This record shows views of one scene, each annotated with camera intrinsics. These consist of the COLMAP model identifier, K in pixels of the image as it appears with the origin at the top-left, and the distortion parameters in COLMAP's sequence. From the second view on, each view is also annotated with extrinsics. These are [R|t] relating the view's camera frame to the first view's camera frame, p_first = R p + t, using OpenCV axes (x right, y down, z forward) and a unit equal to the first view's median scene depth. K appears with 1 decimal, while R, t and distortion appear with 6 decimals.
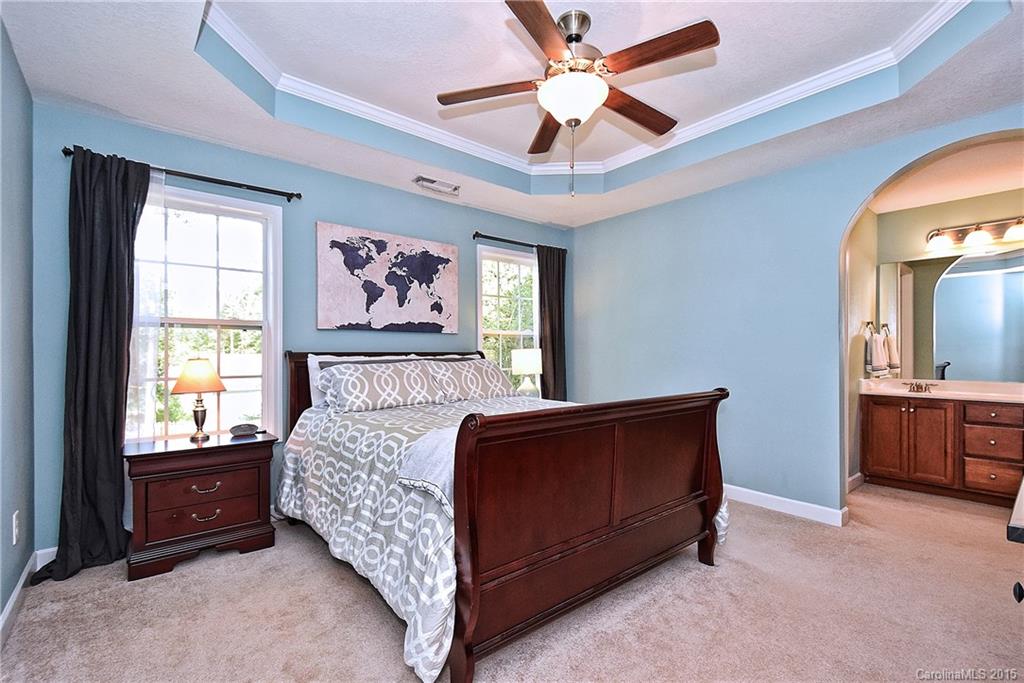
lens RADIAL K [[468.0, 0, 511.5], [0, 468.0, 348.0], [0, 0, 1]] dist [0.003399, -0.004258]
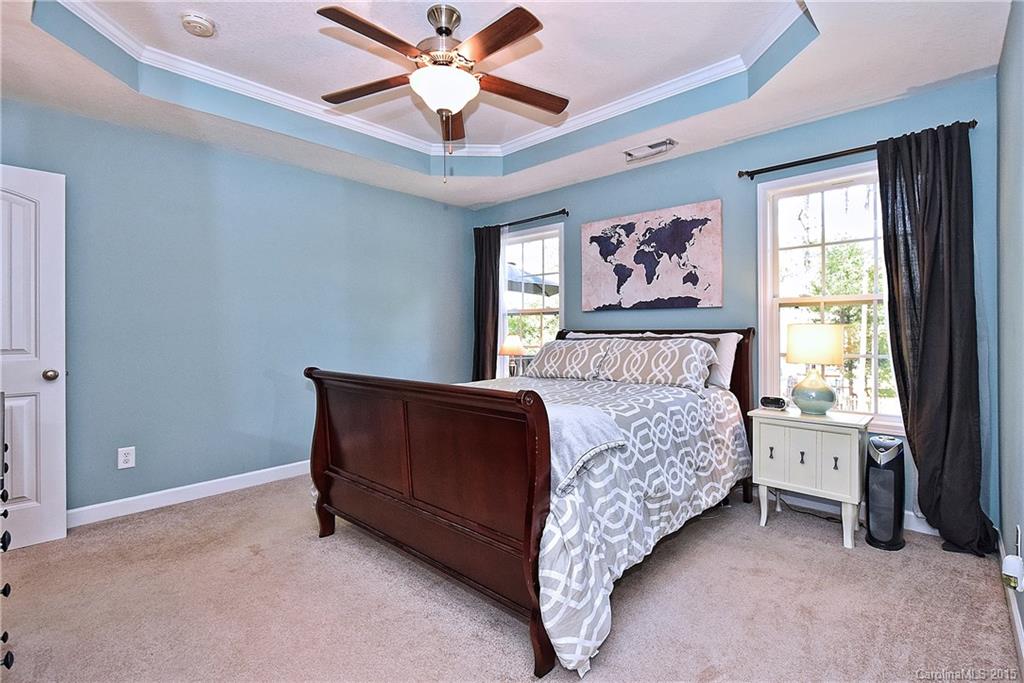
lens RADIAL K [[468.0, 0, 538.8], [0, 468.0, 331.0], [0, 0, 1]] dist [0.003399, -0.004258]
pose [[0.147924, 0.001709, -0.988997, 0.714481], [0.015797, 0.999867, 0.004091, 0.003656], [0.988873, -0.016229, 0.147877, 0.630838]]
